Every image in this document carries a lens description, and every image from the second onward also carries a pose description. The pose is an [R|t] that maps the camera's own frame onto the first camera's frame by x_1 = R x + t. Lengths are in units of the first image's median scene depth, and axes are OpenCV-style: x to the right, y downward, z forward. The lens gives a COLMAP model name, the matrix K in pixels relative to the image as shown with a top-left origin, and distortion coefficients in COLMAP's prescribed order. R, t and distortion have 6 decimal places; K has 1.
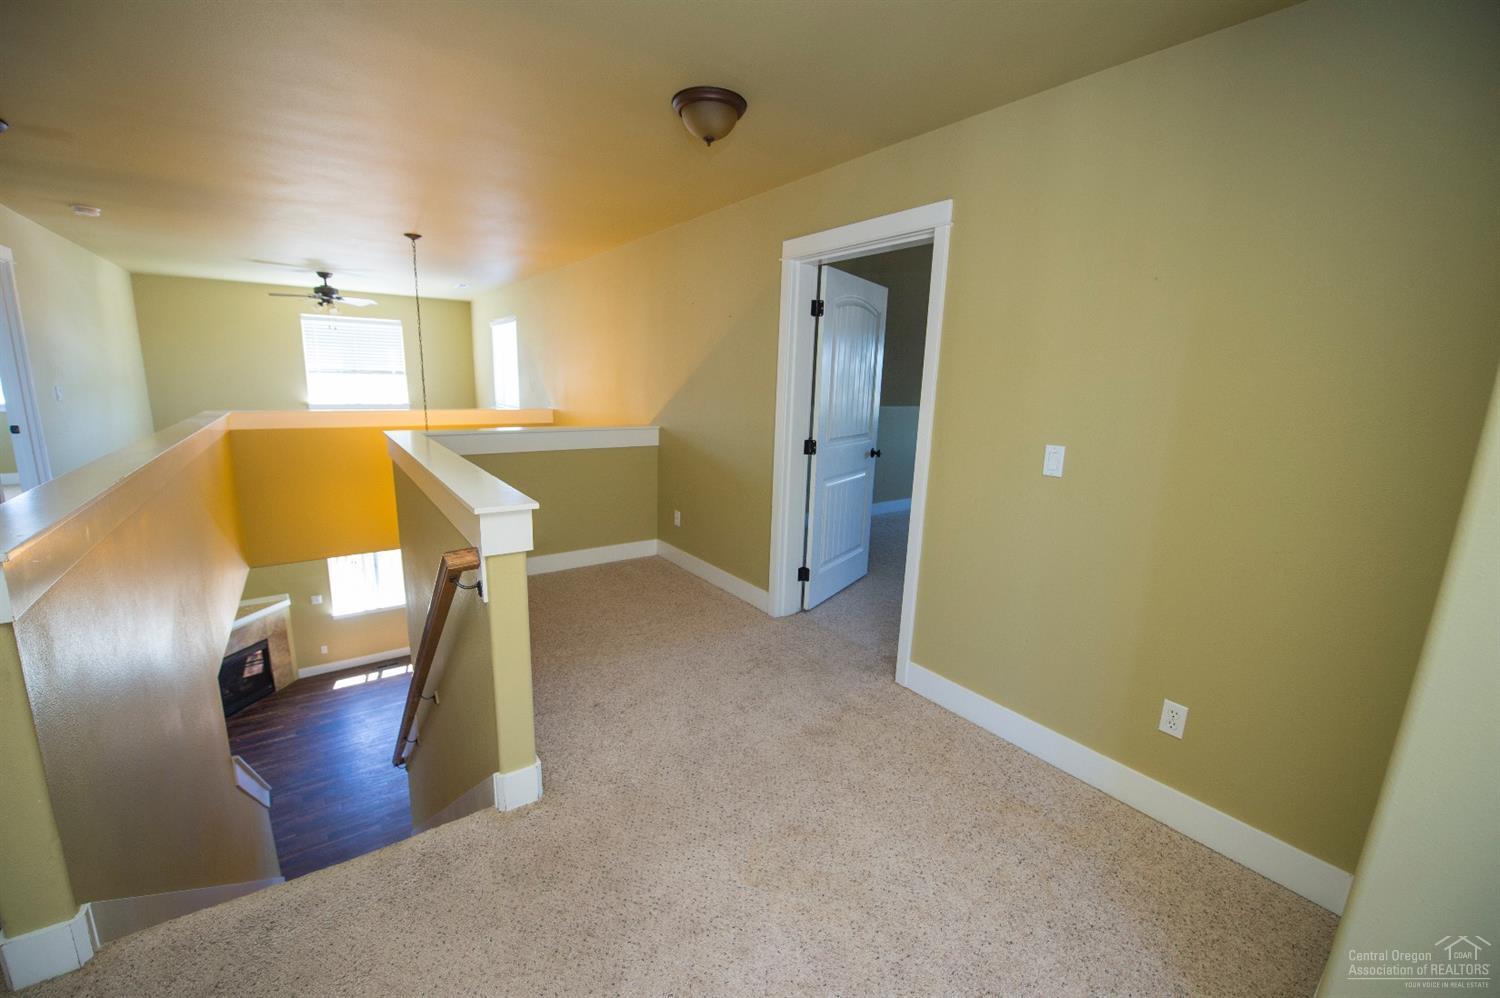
lens RADIAL K [[591.7, 0, 750.5], [0, 591.7, 489.2], [0, 0, 1]] dist [-0.013595, -0.000460]
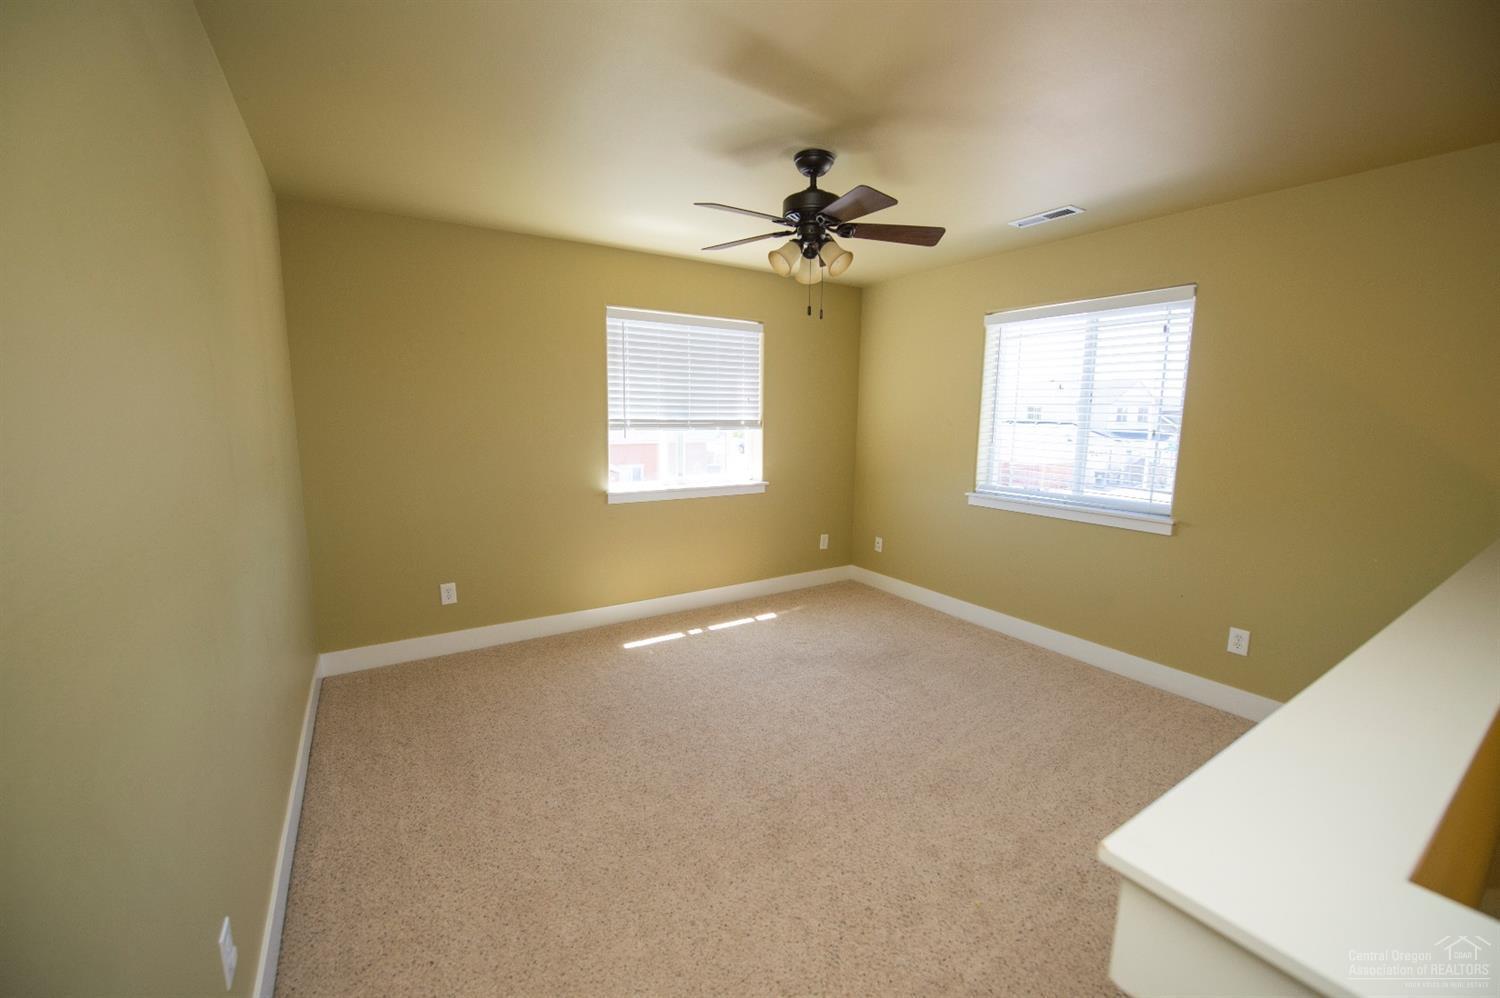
lens RADIAL K [[591.7, 0, 751.5], [0, 591.7, 509.5], [0, 0, 1]] dist [-0.013595, -0.000460]
pose [[0.996546, -0.006477, -0.082787, -1.360996], [0.004153, 0.999593, -0.028222, -0.267543], [0.082936, 0.027780, 0.996168, 1.197745]]
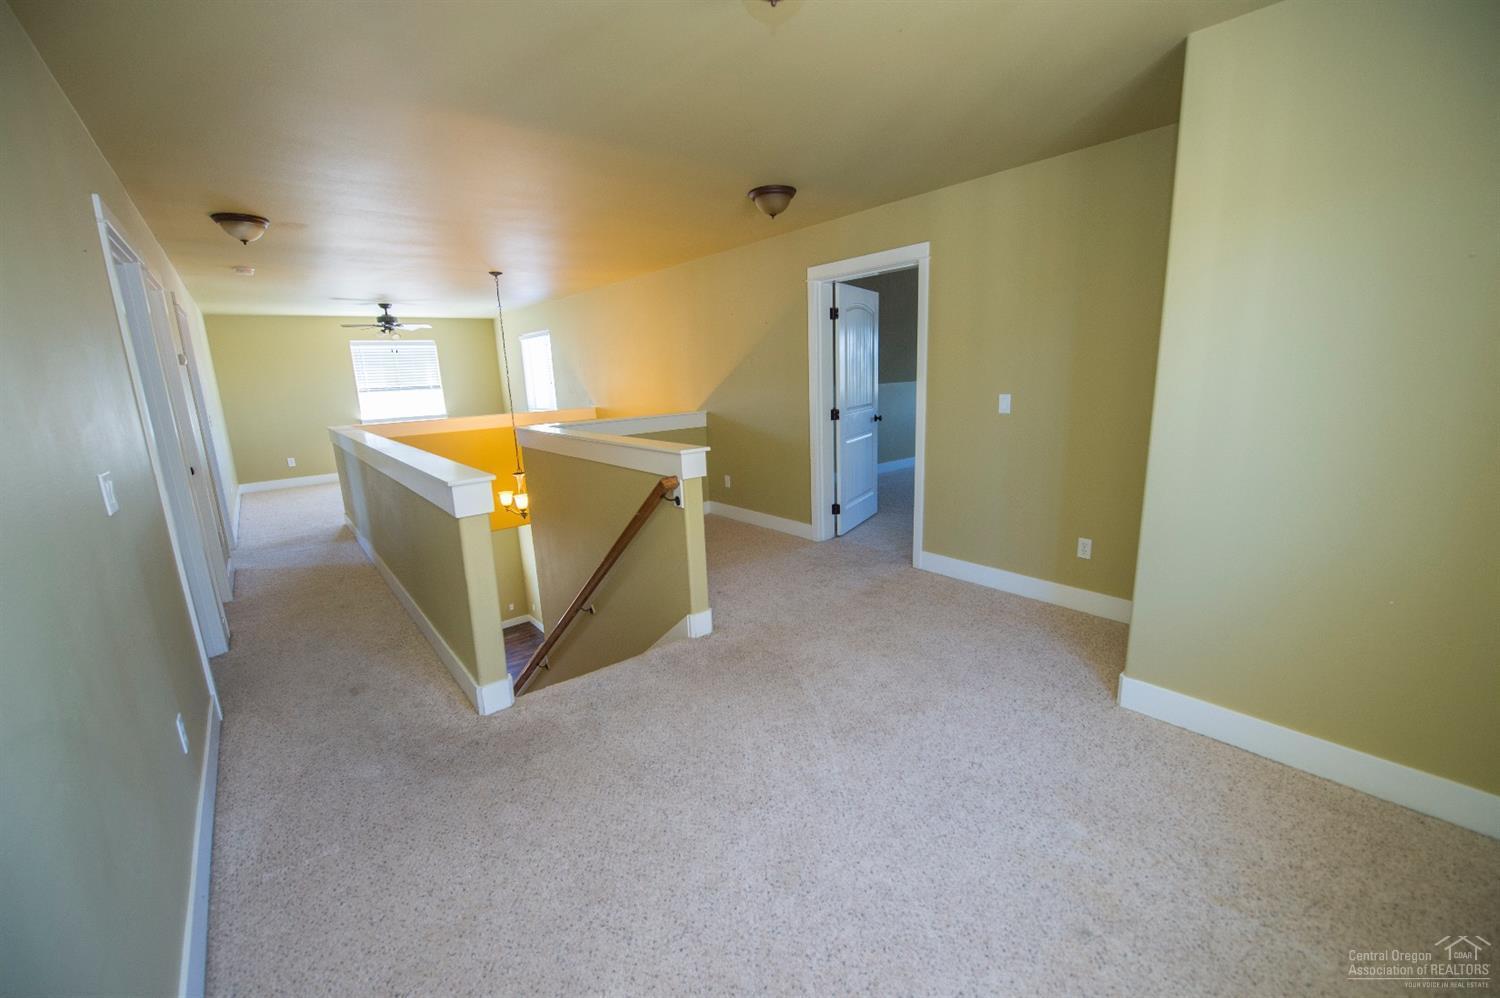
lens RADIAL K [[591.7, 0, 752.2], [0, 591.7, 487.1], [0, 0, 1]] dist [-0.013595, -0.000460]
pose [[0.995941, -0.079580, 0.042063, -0.155356], [0.079168, 0.996796, 0.011378, 0.063123], [-0.042834, -0.008002, 0.999050, -0.349629]]
